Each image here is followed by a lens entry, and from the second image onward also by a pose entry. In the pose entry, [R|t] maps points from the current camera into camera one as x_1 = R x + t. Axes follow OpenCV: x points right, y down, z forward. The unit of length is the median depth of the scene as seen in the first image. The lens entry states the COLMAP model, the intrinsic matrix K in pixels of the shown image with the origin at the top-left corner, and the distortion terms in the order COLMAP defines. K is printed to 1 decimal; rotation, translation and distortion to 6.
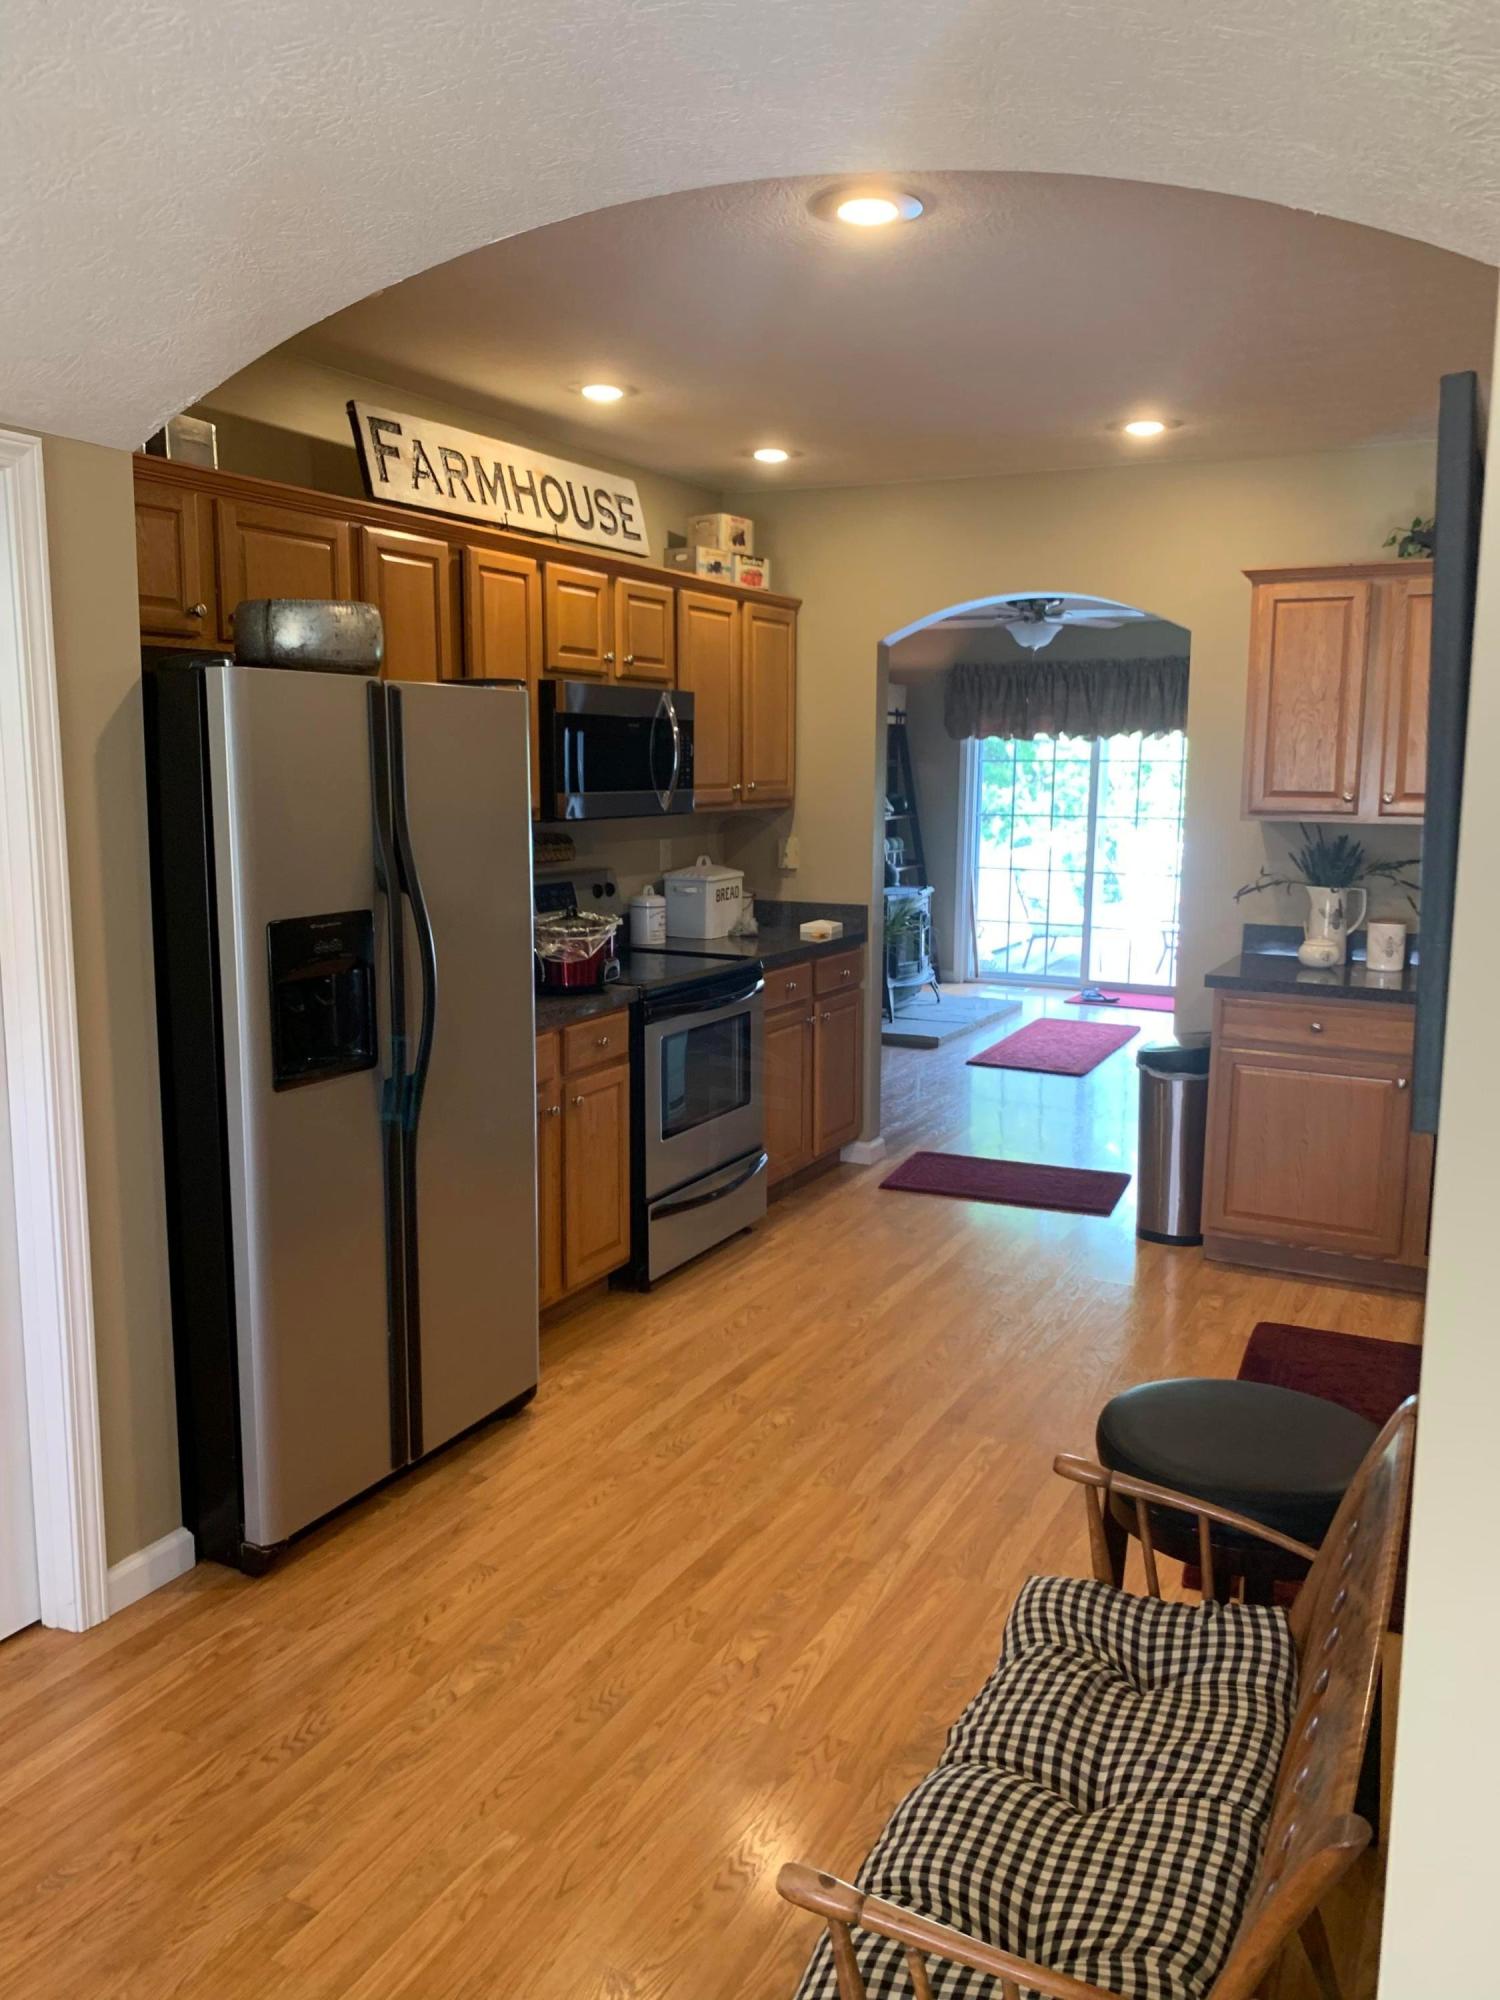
lens RADIAL K [[1535.7, 0, 744.7], [0, 1535.7, 973.2], [0, 0, 1]] dist [0.059828, -0.091052]
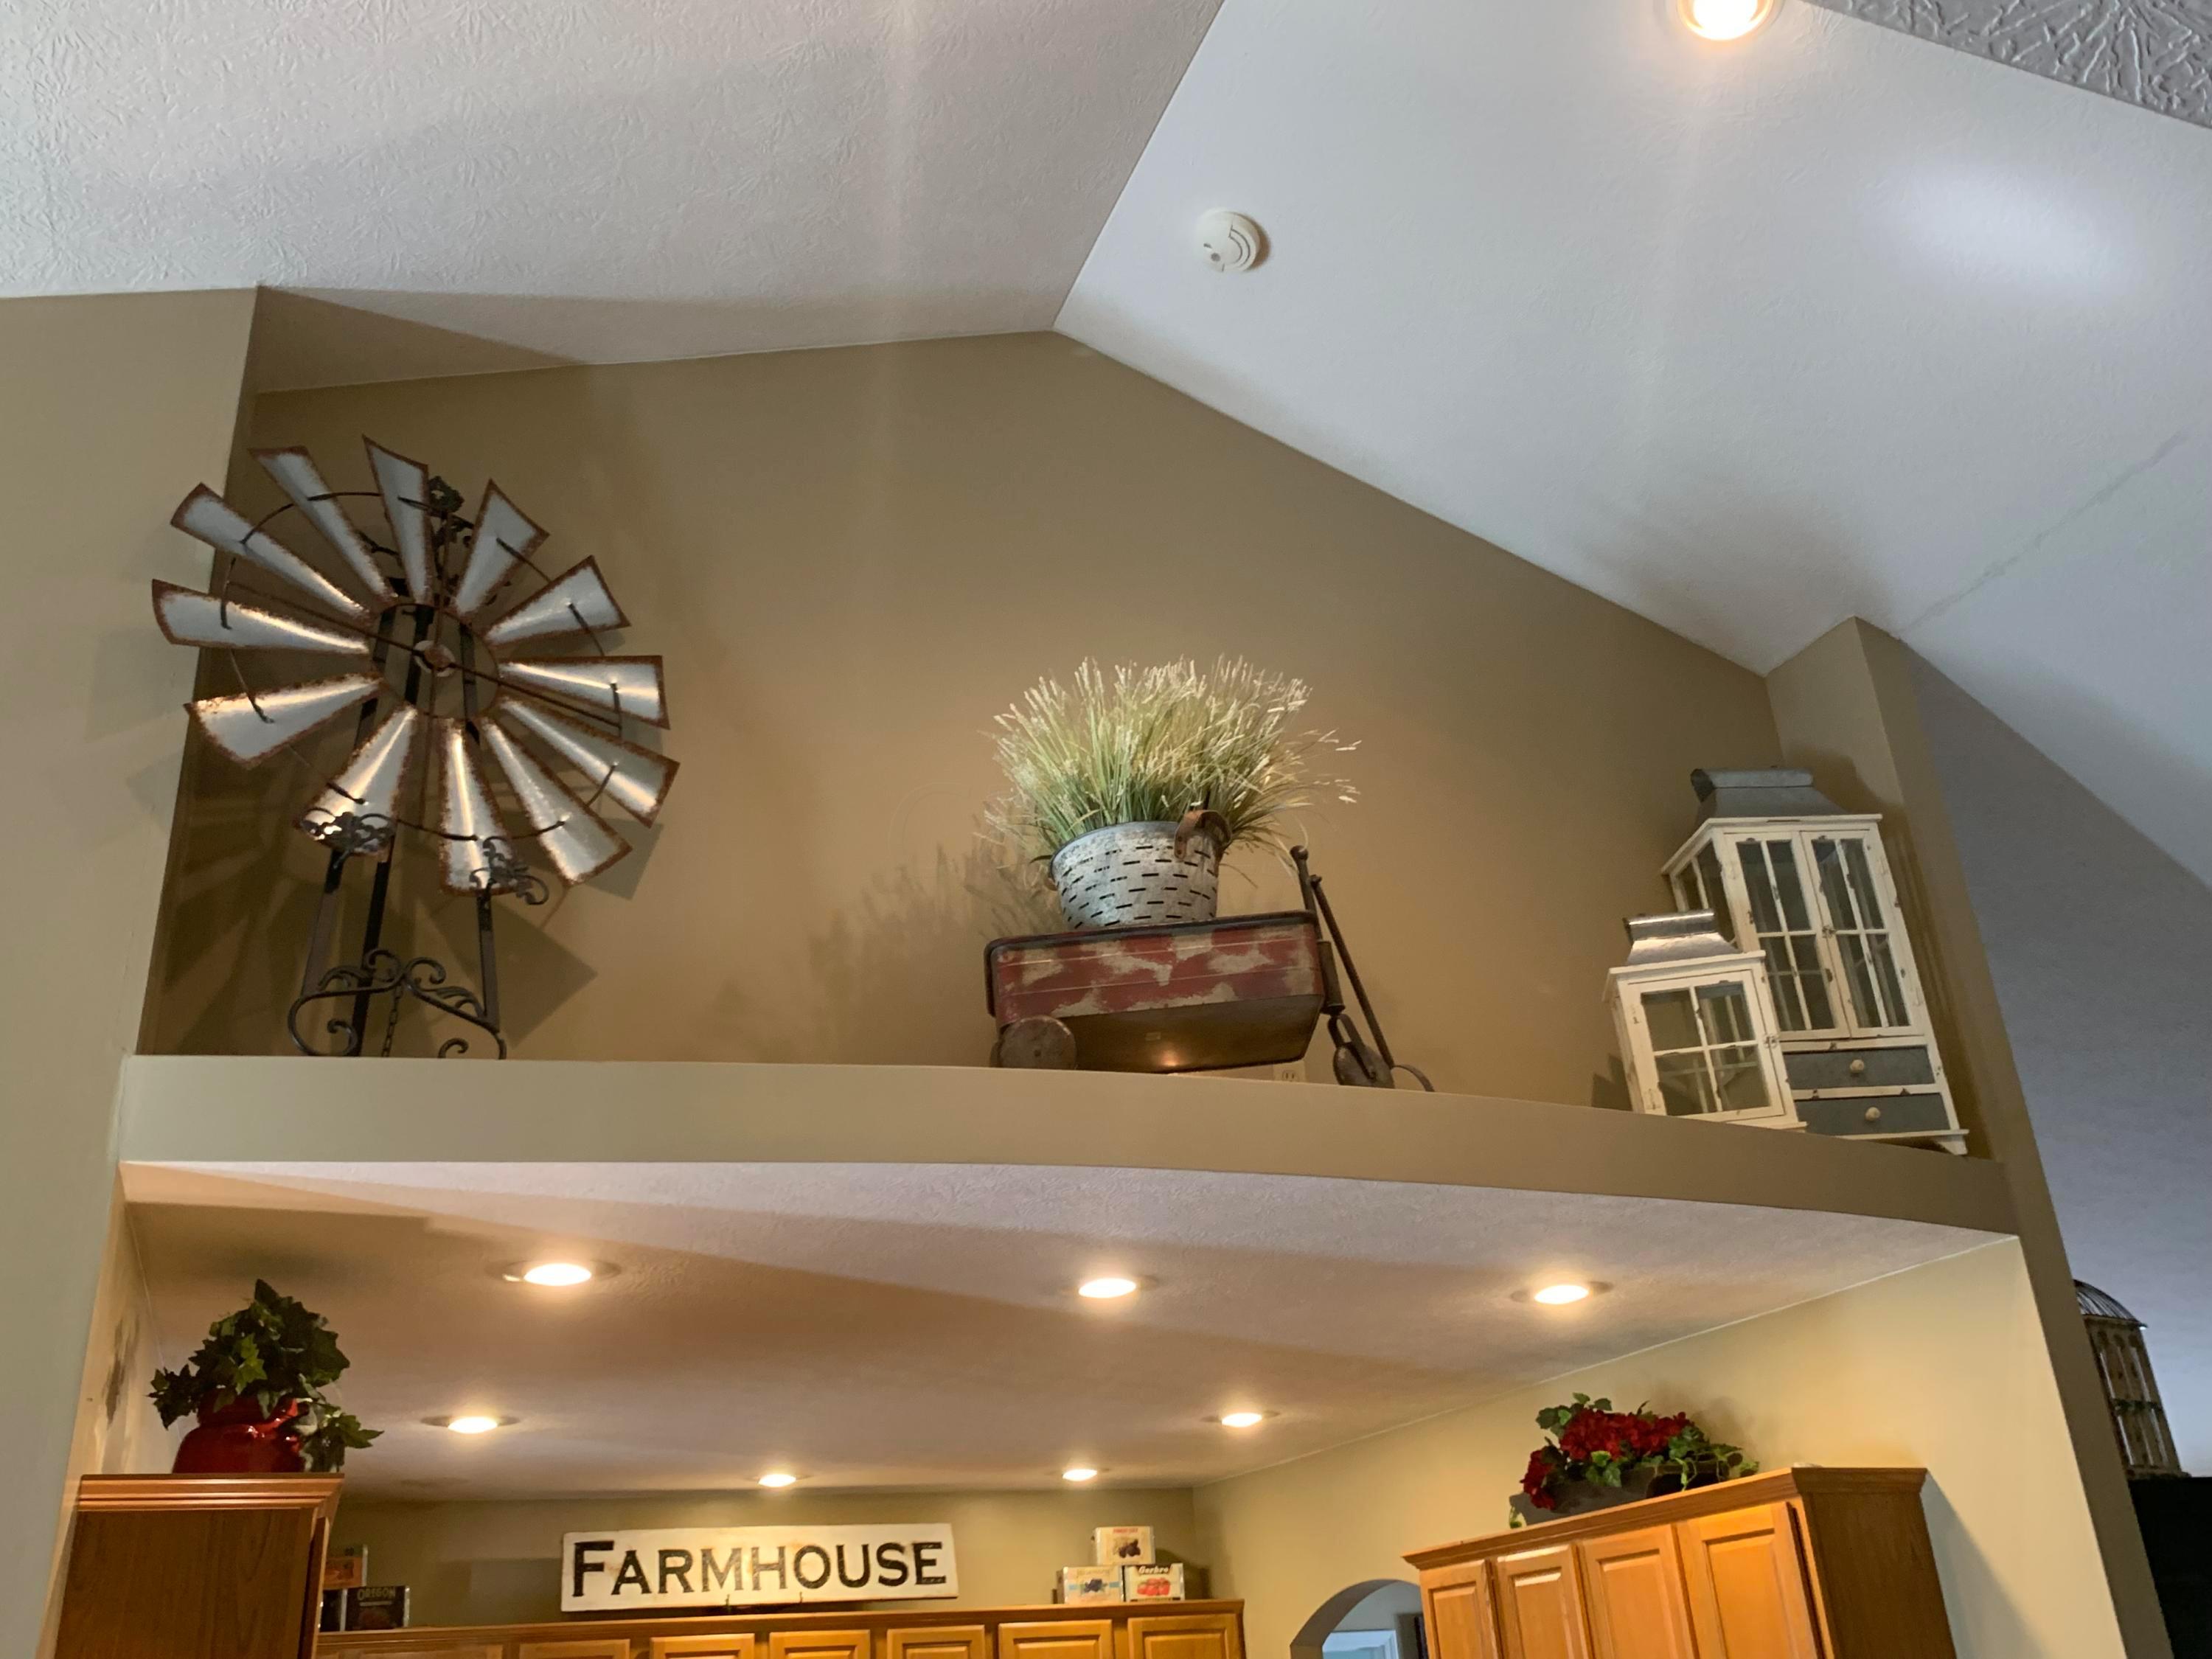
lens RADIAL K [[1917.8, 0, 1096.5], [0, 1917.8, 836.4], [0, 0, 1]] dist [0.008424, -0.017986]
pose [[0.744031, -0.329764, -0.581097, 0.994657], [-0.030138, 0.852267, -0.522238, -0.040947], [0.667465, 0.406075, 0.624174, 0.065811]]
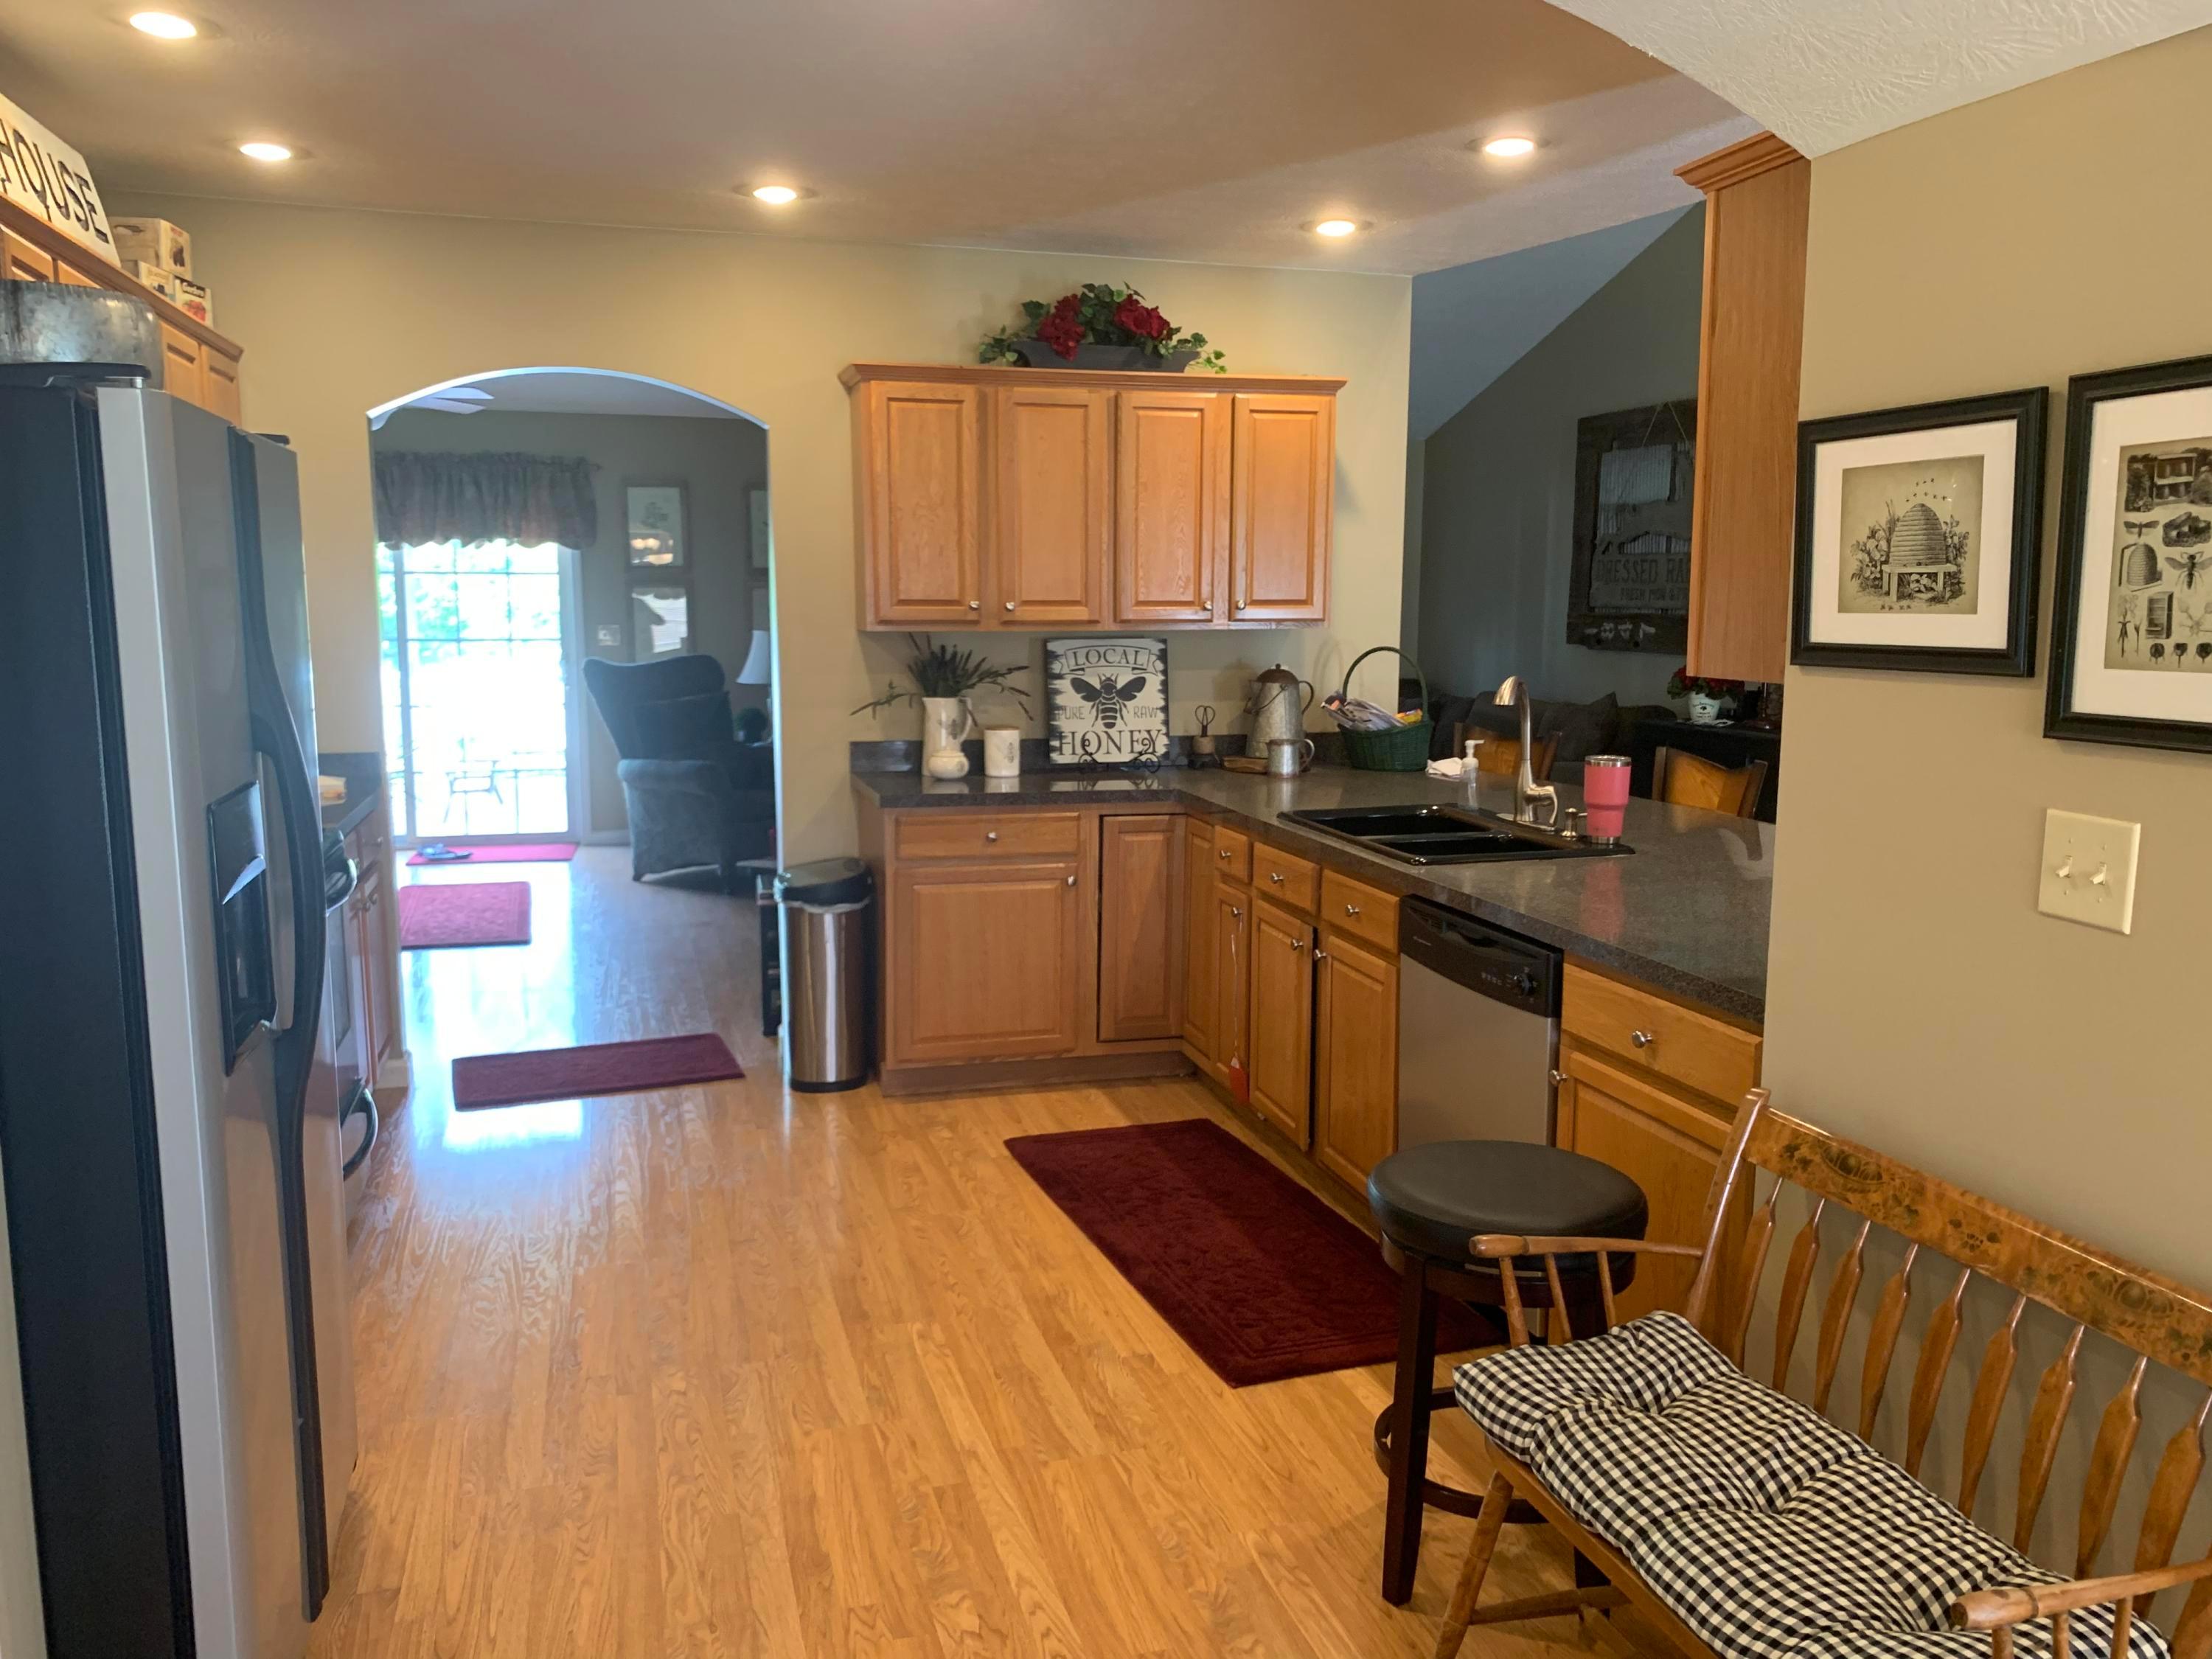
lens RADIAL K [[1698.5, 0, 1106.0], [0, 1698.5, 829.5], [0, 0, 1]] dist [0.059828, -0.091052]
pose [[0.723383, -0.102760, 0.682758, -0.318306], [0.097387, 0.994162, 0.046447, -0.012893], [-0.683545, 0.032892, 0.729167, 0.155775]]
